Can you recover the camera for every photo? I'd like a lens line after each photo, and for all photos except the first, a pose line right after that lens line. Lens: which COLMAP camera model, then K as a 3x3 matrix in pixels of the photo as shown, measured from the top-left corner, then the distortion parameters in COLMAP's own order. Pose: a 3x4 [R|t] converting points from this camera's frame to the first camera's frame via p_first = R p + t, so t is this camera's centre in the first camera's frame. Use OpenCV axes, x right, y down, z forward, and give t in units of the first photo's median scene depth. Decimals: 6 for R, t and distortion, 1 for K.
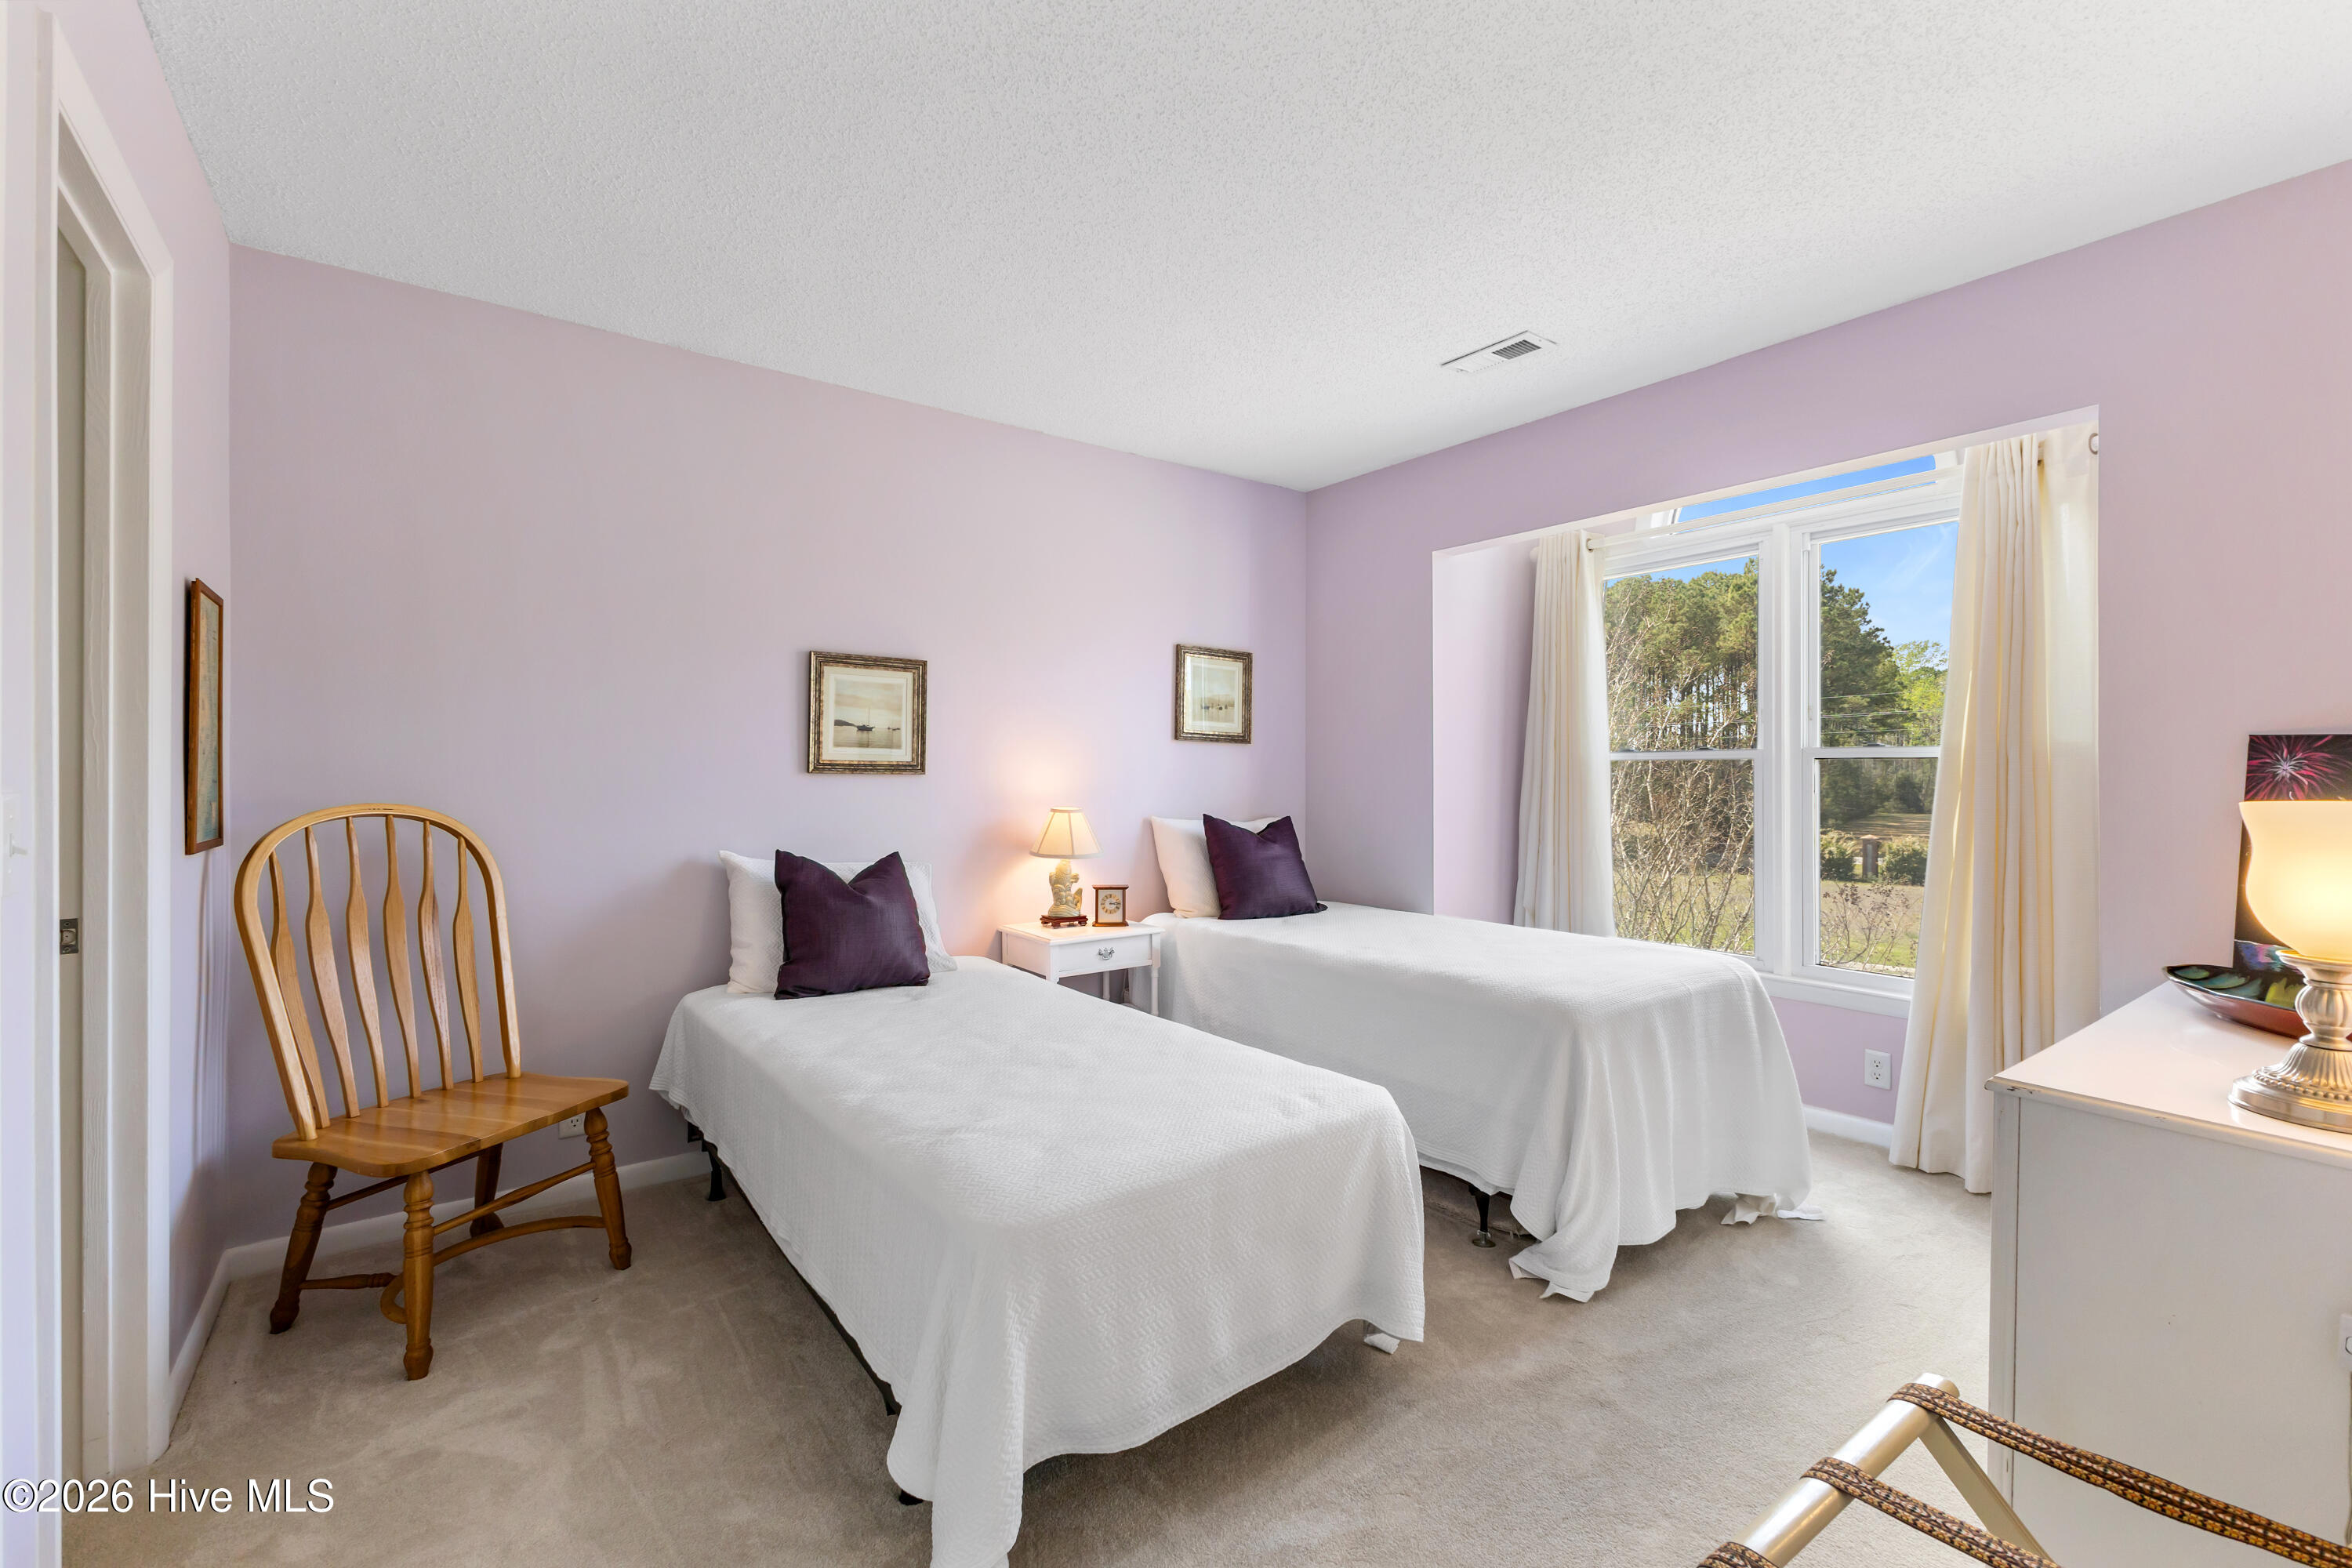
lens RADIAL K [[1015.5, 0, 1182.0], [0, 1015.5, 783.4], [0, 0, 1]] dist [0.008670, -0.001579]
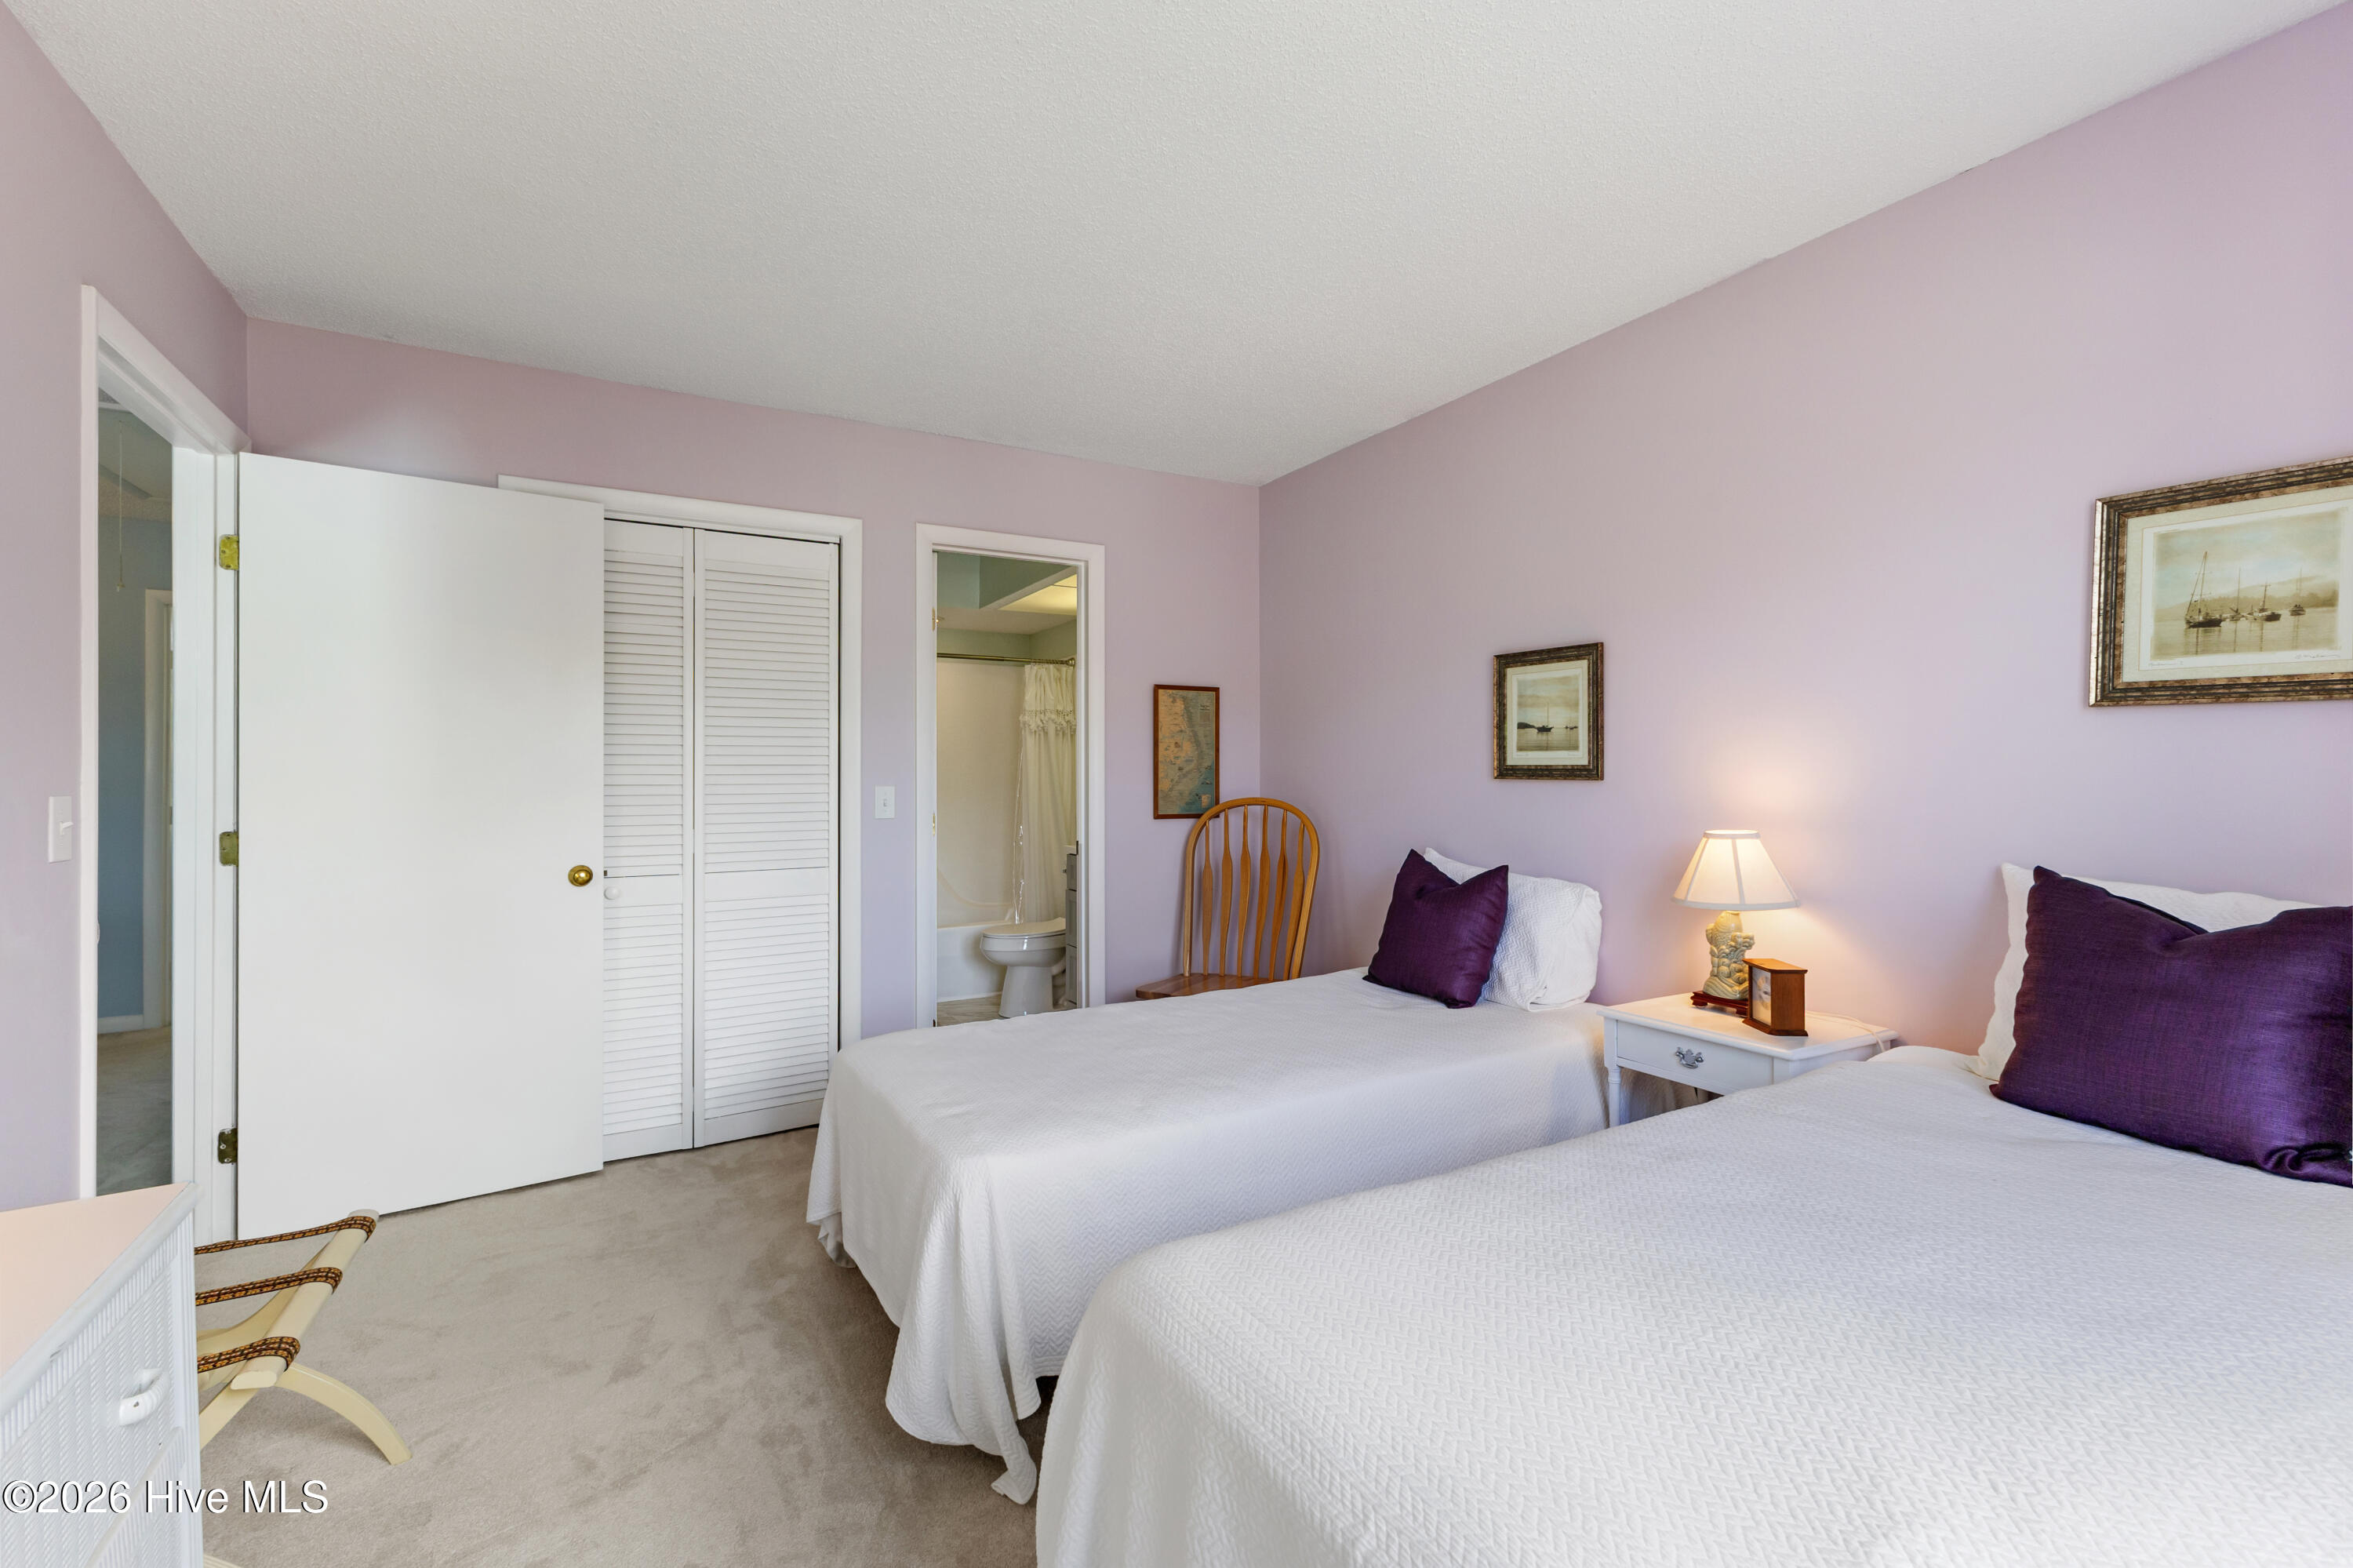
lens RADIAL K [[1016.0, 0, 1188.8], [0, 1016.0, 774.9], [0, 0, 1]] dist [0.008670, -0.001579]
pose [[-0.122521, -0.007762, -0.992436, 0.628476], [-0.013463, 0.999890, -0.006159, -0.003476], [0.992375, 0.012606, -0.122612, 0.791756]]
